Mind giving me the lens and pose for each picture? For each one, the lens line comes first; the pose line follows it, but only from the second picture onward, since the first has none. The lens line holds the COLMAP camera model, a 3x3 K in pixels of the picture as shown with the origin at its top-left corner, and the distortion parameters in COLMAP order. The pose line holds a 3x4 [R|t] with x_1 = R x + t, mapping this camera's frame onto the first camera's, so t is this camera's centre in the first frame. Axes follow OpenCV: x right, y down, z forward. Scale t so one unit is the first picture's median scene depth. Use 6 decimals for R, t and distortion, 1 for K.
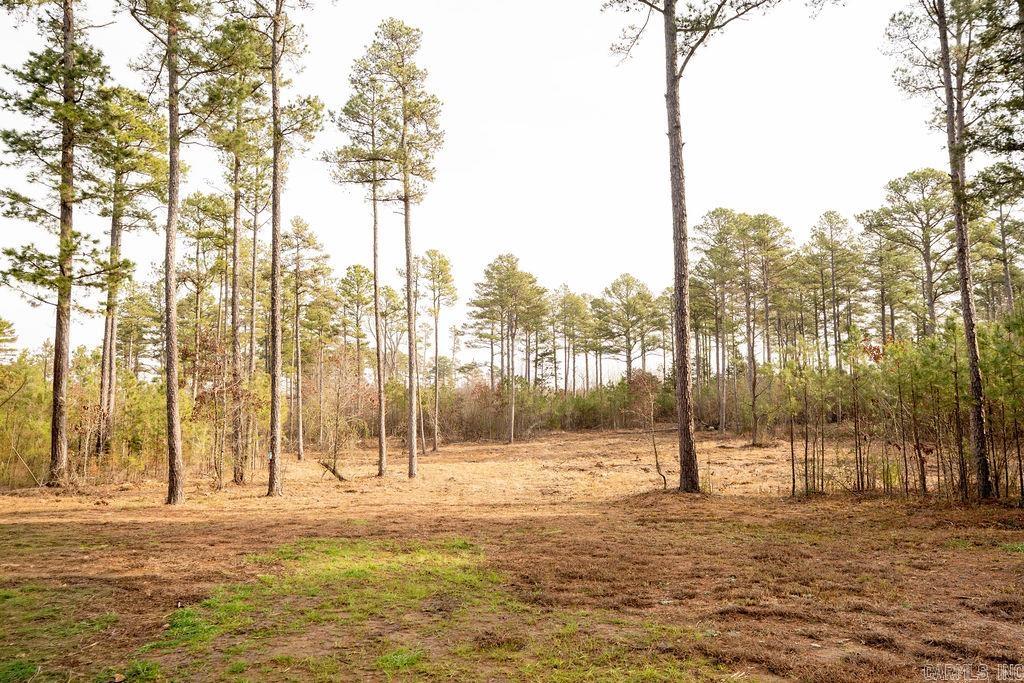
lens RADIAL K [[734.0, 0, 503.6], [0, 734.0, 334.8], [0, 0, 1]] dist [-0.006696, -0.001820]
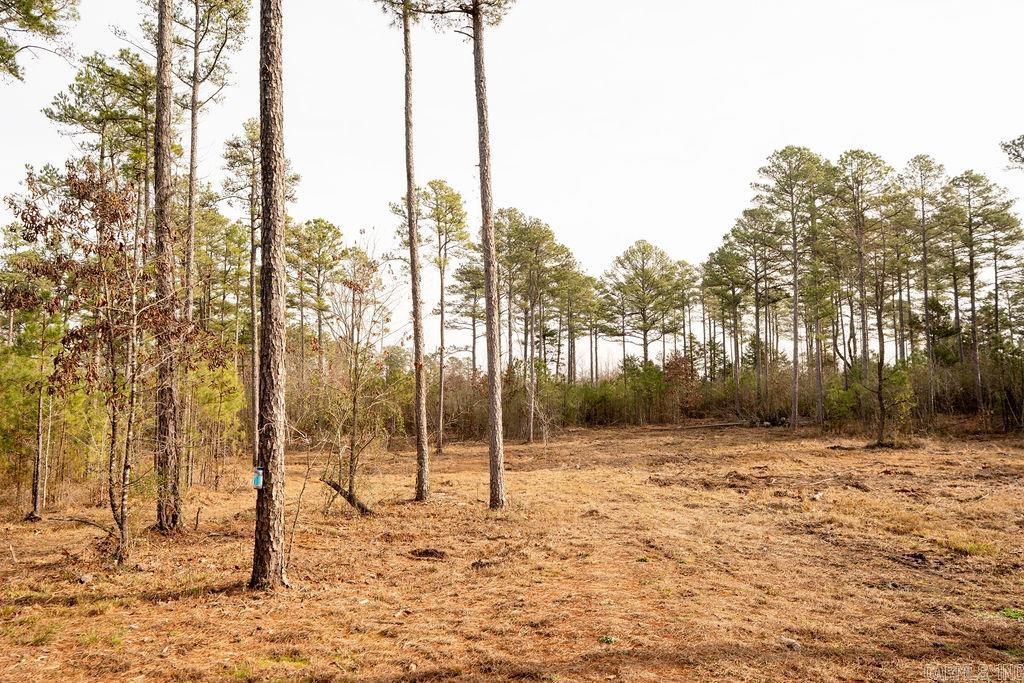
lens RADIAL K [[774.4, 0, 508.6], [0, 774.4, 336.0], [0, 0, 1]] dist [0.005317, 0.000411]
pose [[0.997300, 0.009598, 0.072800, -0.068145], [-0.010351, 0.999897, 0.009981, 0.026832], [-0.072696, -0.010708, 0.997297, 0.184711]]
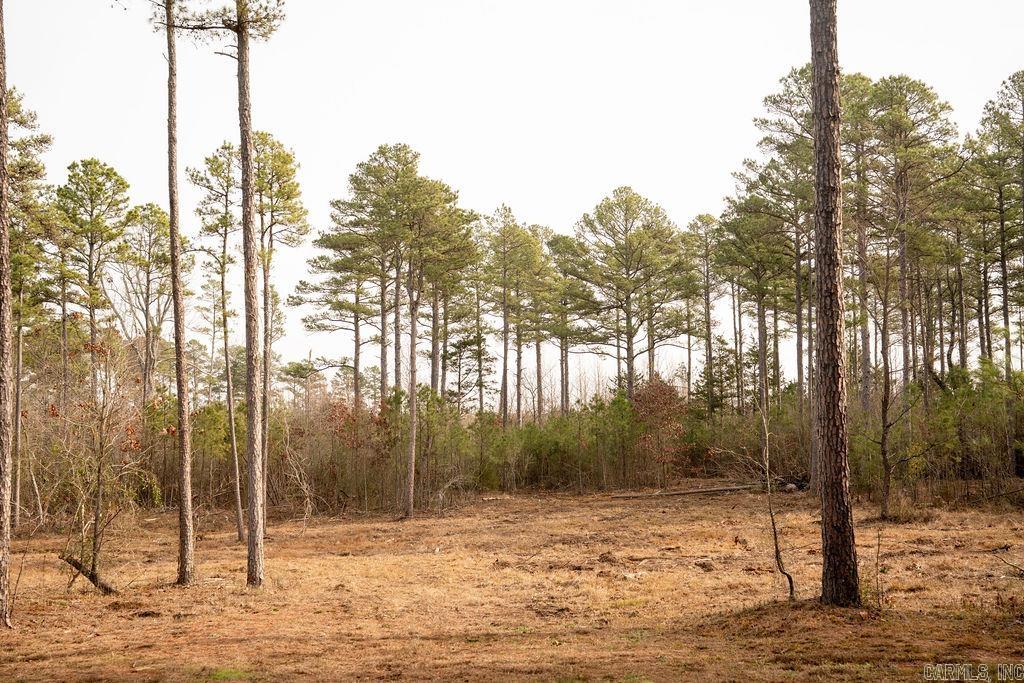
lens RADIAL K [[1446.2, 0, 509.5], [0, 1446.2, 318.2], [0, 0, 1]] dist [0.015087, 0.000000]
pose [[0.994662, 0.007929, 0.102882, -0.023421], [-0.008785, 0.999930, 0.007868, 0.001274], [-0.102812, -0.008729, 0.994662, 0.001726]]
